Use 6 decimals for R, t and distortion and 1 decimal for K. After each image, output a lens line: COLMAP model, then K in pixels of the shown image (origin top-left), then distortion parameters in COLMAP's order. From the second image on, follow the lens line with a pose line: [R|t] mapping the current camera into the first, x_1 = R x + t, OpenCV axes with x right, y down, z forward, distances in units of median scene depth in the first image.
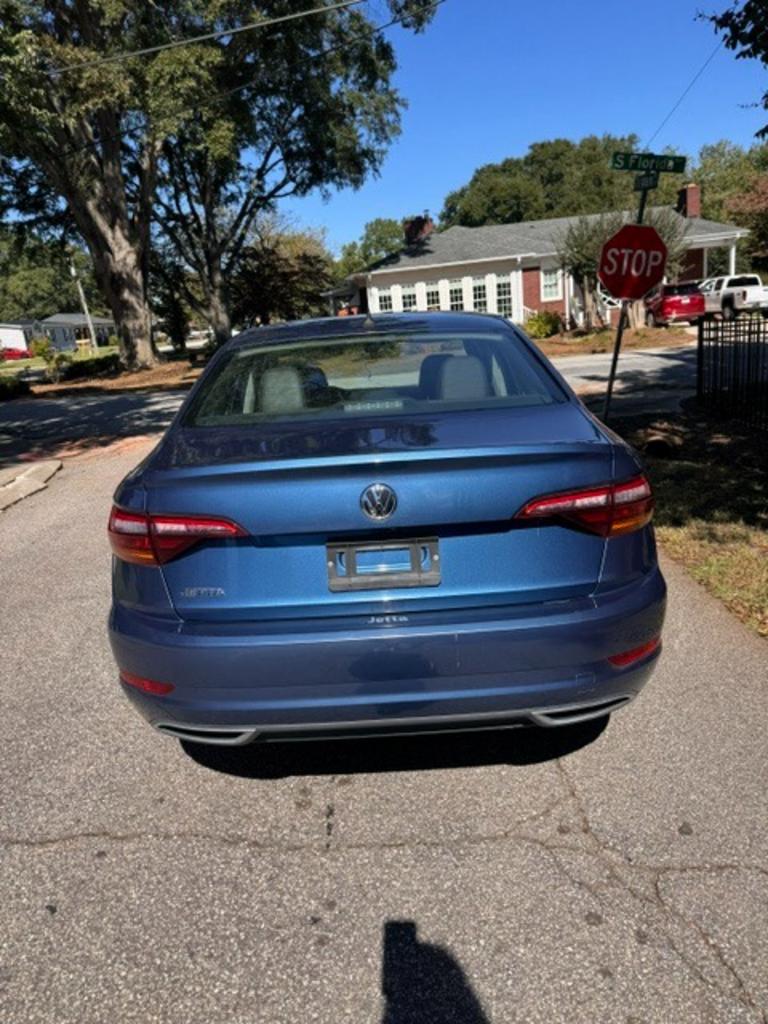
lens RADIAL K [[803.3, 0, 384.0], [0, 803.3, 512.0], [0, 0, 1]] dist [0.008276, -0.001949]
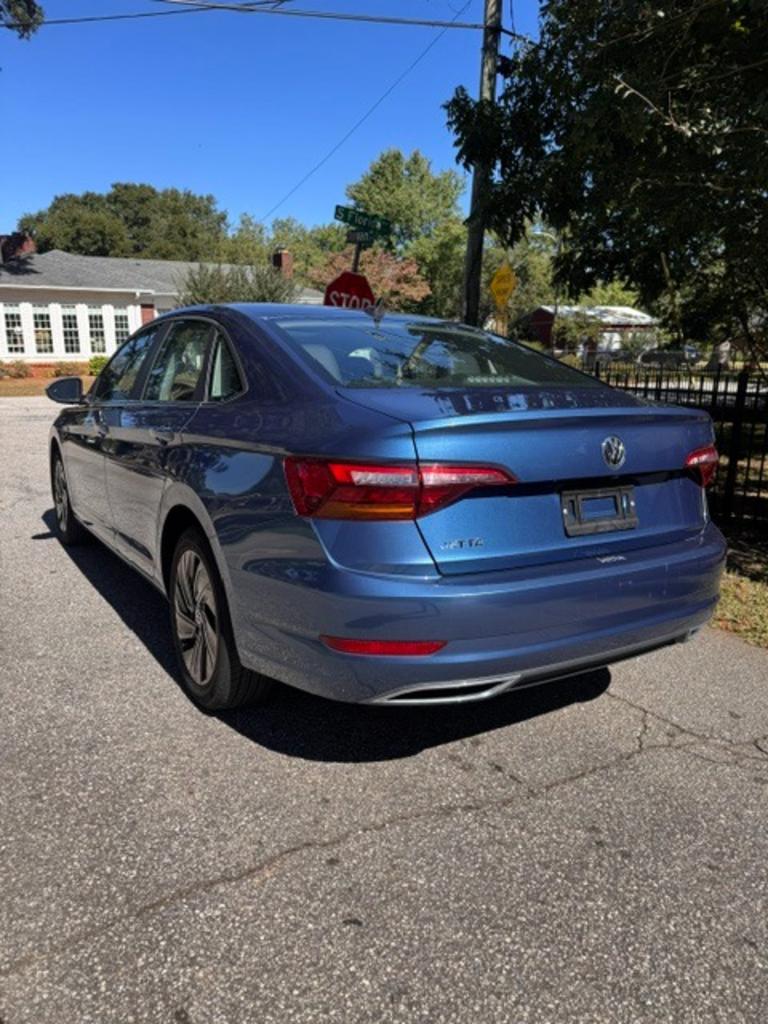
lens RADIAL K [[767.9, 0, 383.9], [0, 767.9, 537.6], [0, 0, 1]] dist [0.009036, -0.014087]
pose [[0.821376, -0.035473, 0.569282, -0.687807], [0.049190, 0.998751, -0.008738, 0.068616], [-0.568261, 0.035180, 0.822096, 0.227160]]
